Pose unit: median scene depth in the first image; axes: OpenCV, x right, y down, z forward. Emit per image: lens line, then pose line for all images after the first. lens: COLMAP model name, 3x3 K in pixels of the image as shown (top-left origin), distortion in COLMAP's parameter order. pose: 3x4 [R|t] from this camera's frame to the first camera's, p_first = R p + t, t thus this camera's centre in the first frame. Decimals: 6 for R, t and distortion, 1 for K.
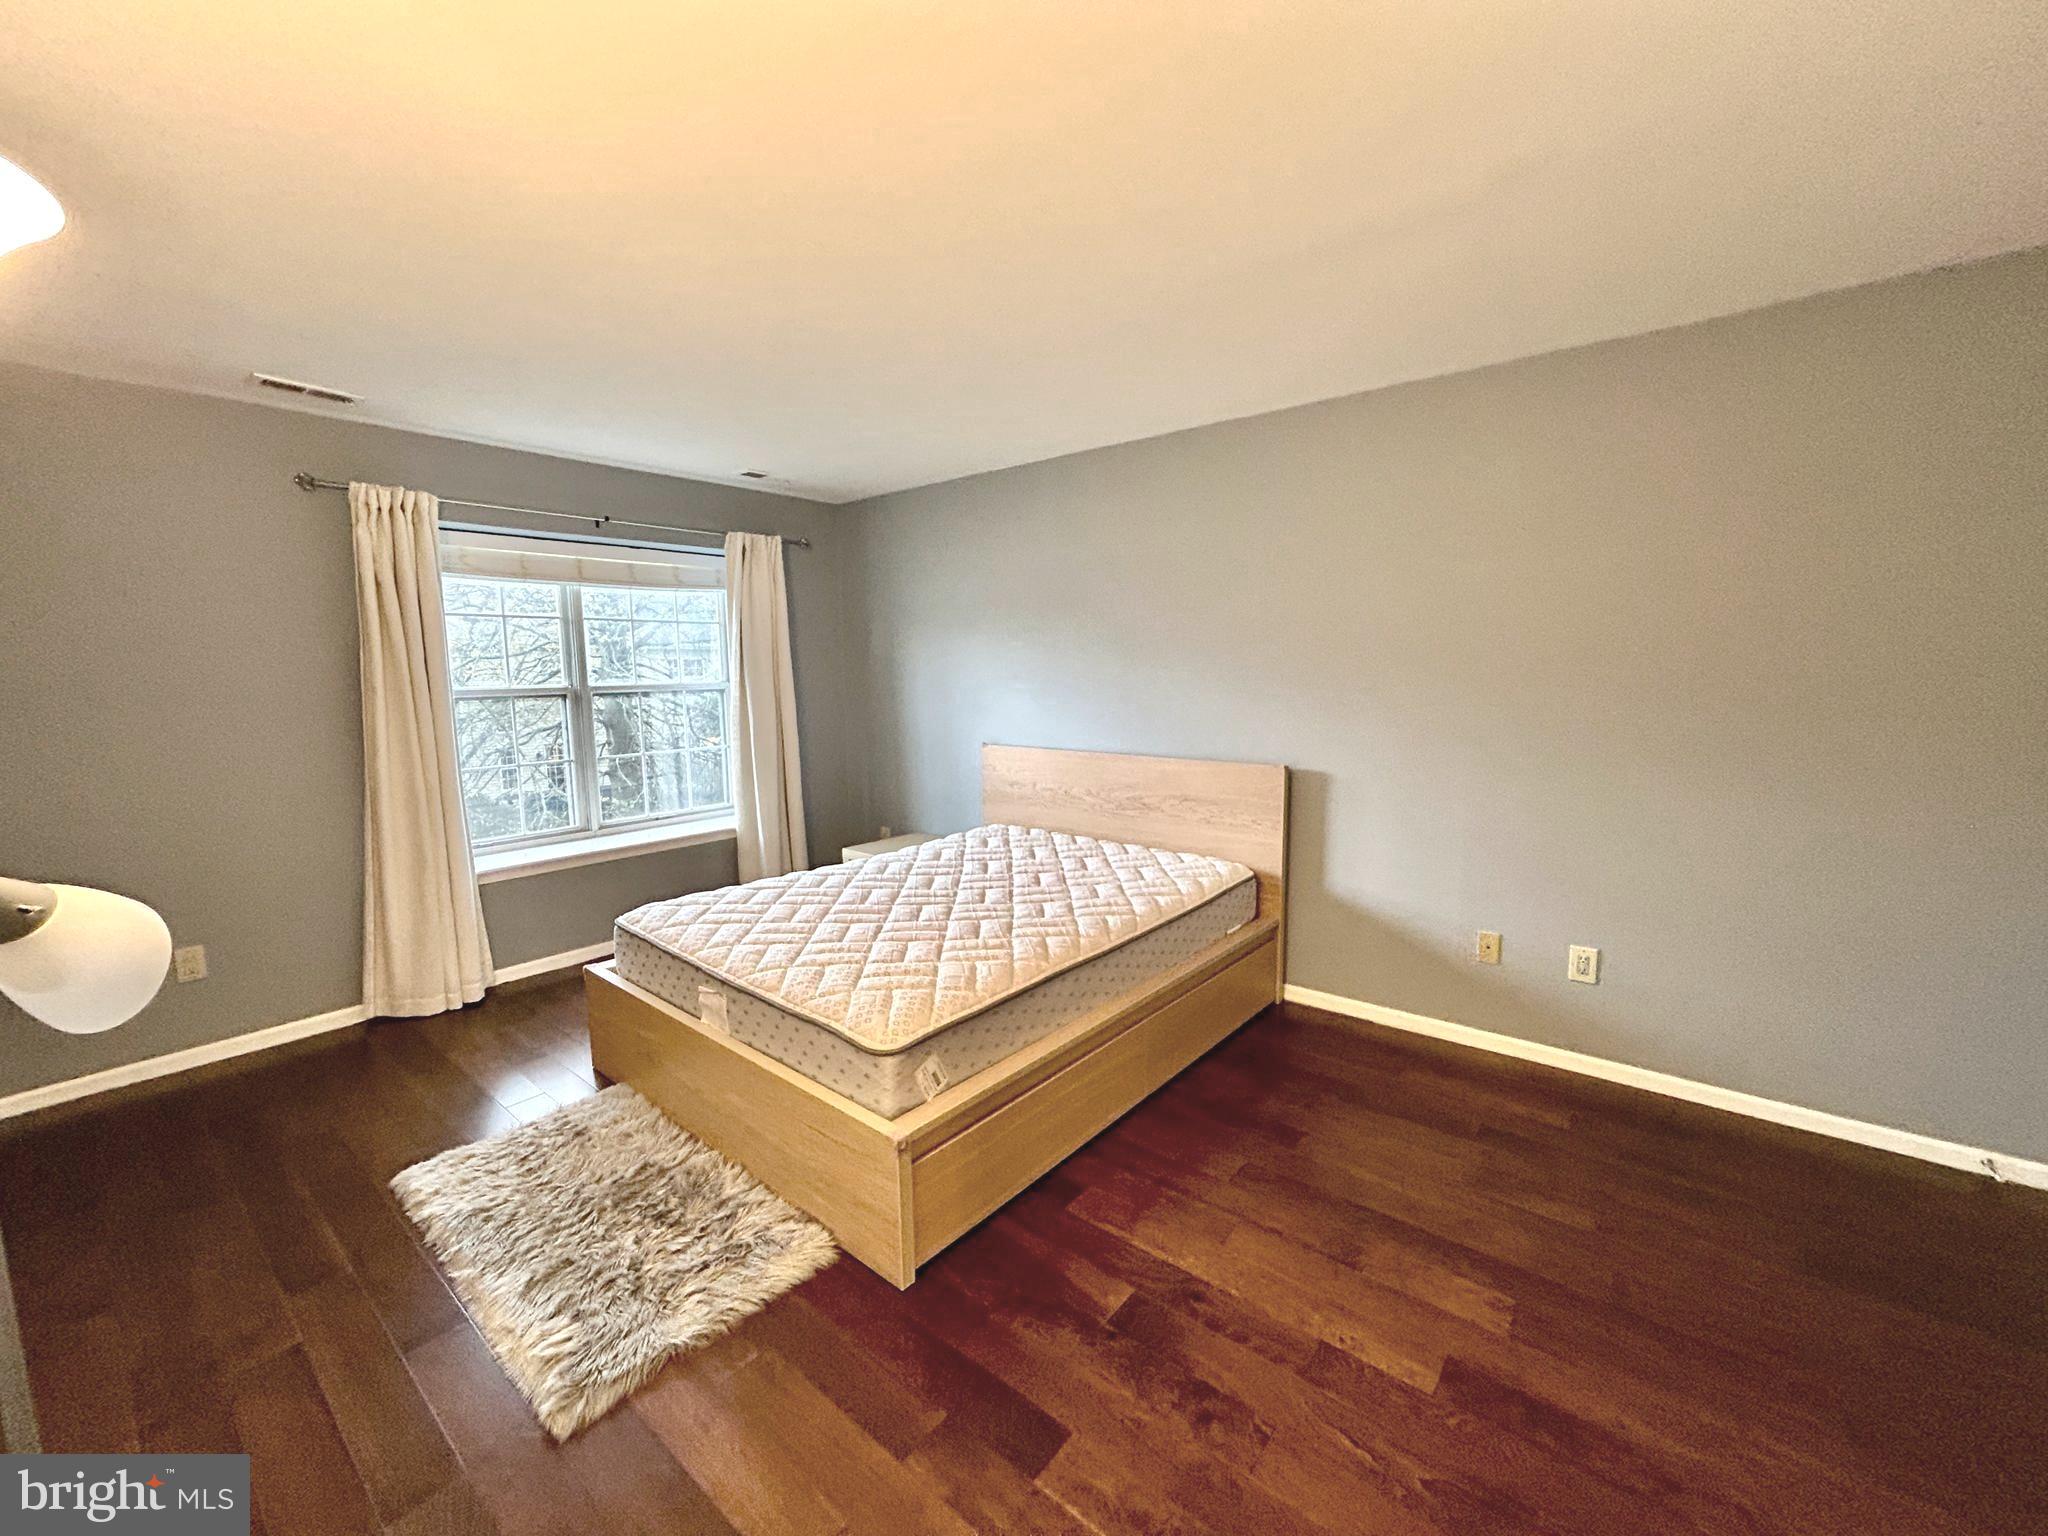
lens RADIAL K [[832.8, 0, 1024.1], [0, 832.8, 769.5], [0, 0, 1]] dist [-0.015587, 0.012204]
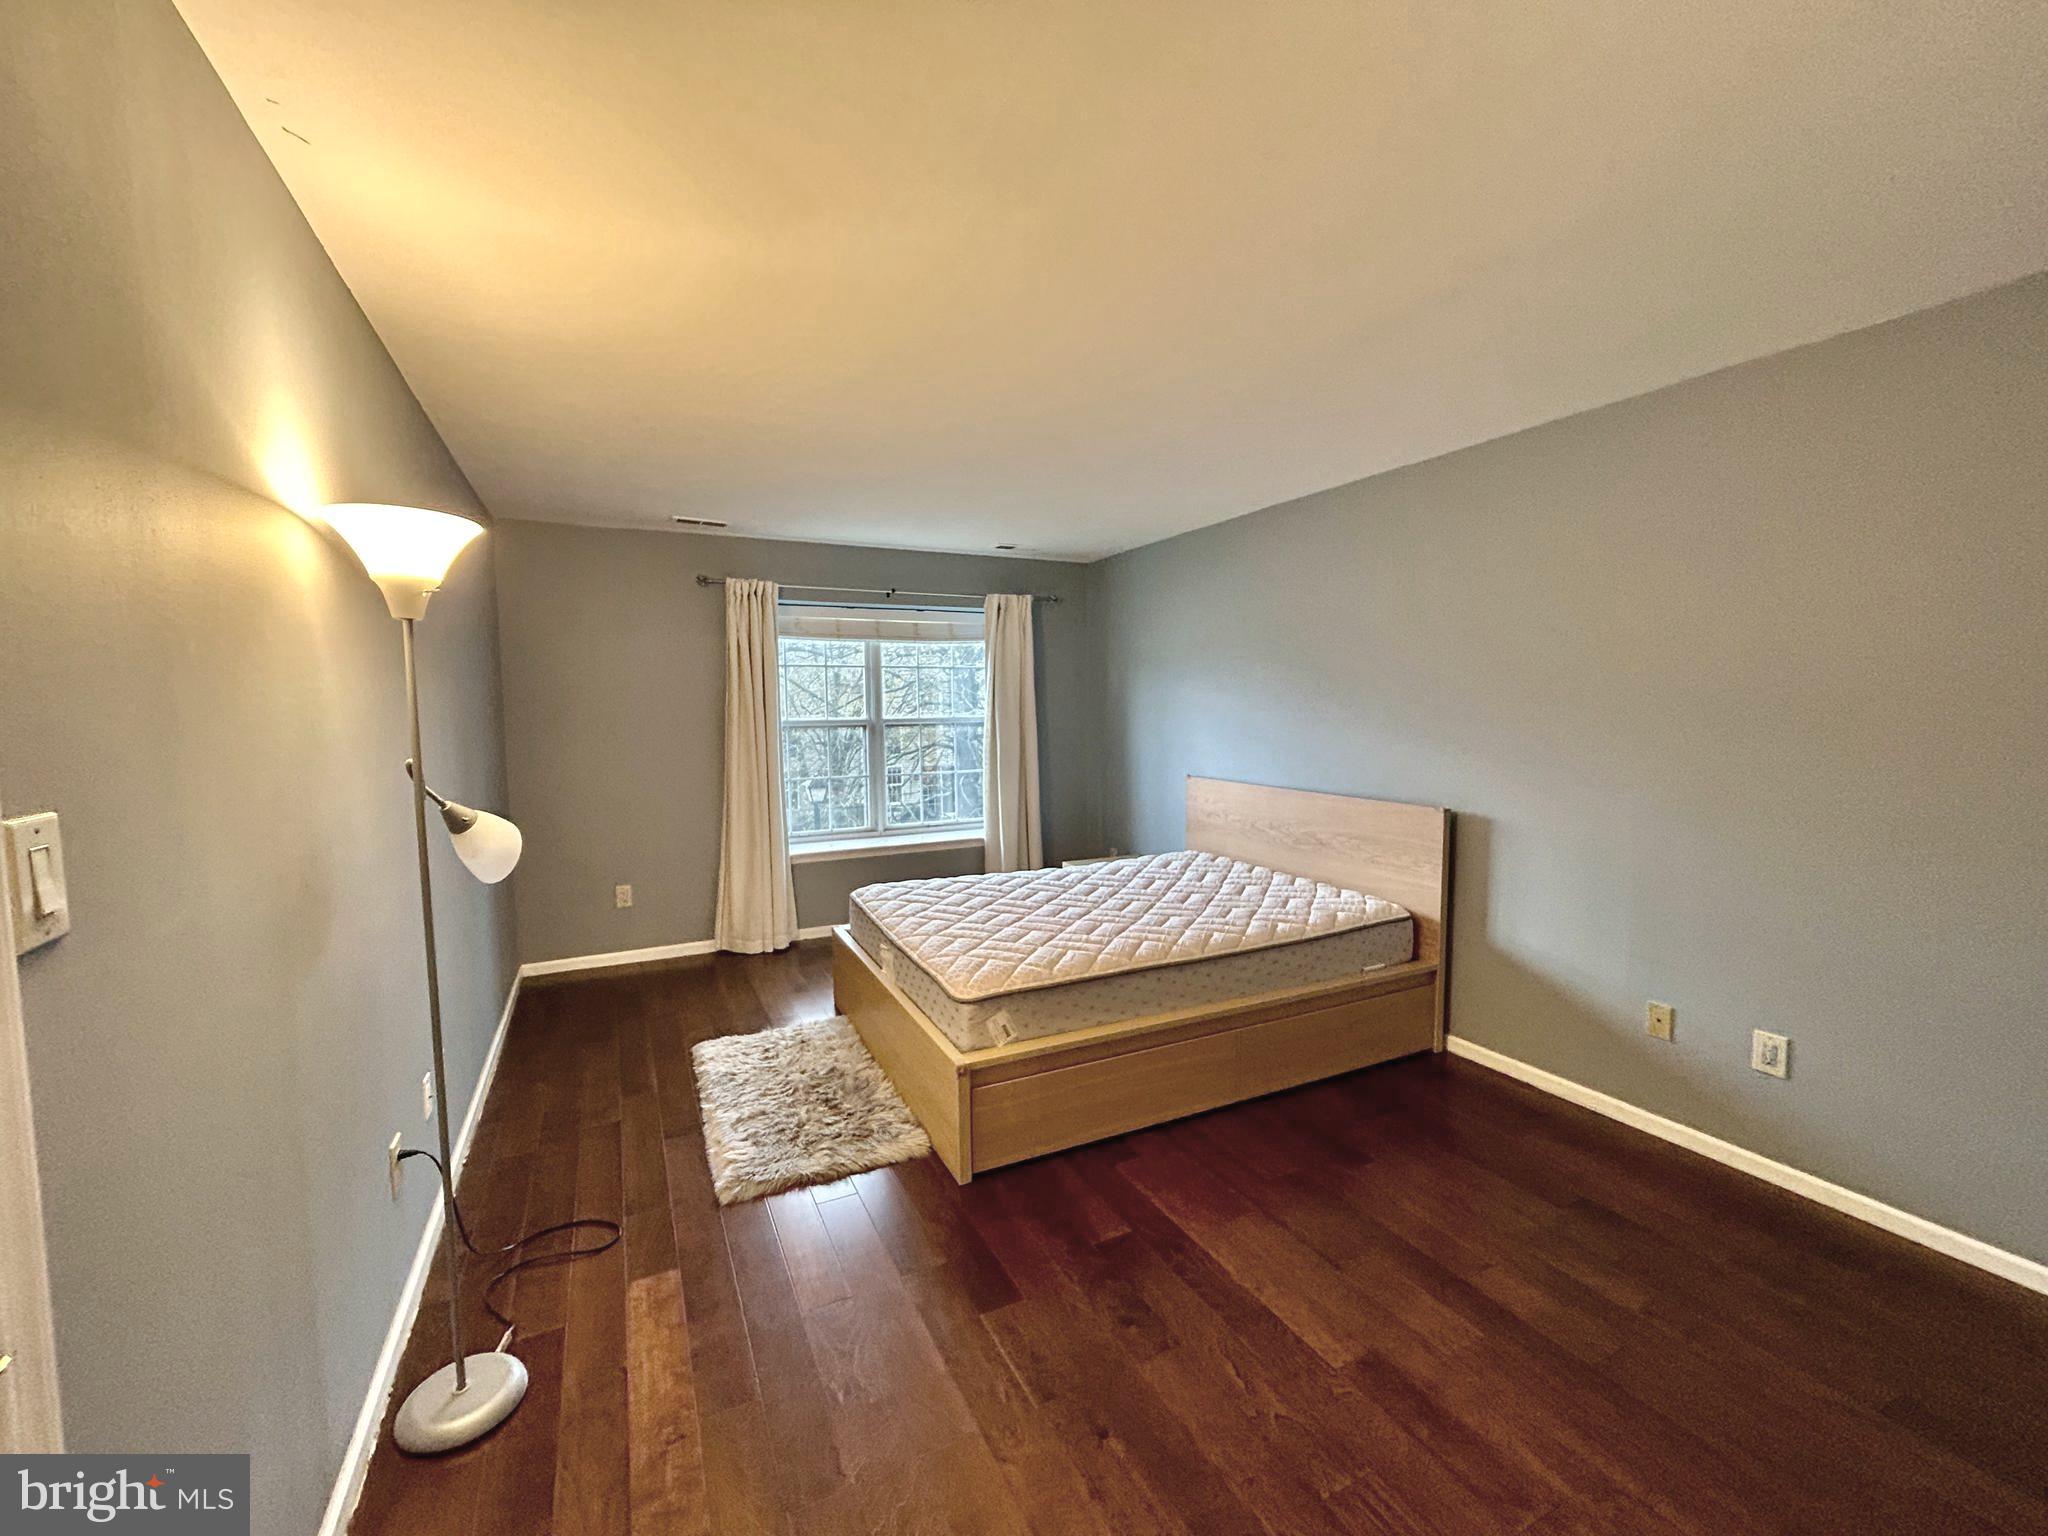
lens RADIAL K [[828.1, 0, 1017.4], [0, 828.1, 770.4], [0, 0, 1]] dist [-0.000974, 0.000484]
pose [[0.912787, 0.037707, -0.406691, 0.268792], [-0.053573, 0.998180, -0.027691, 0.004699], [0.404907, 0.047064, 0.913146, -0.112983]]
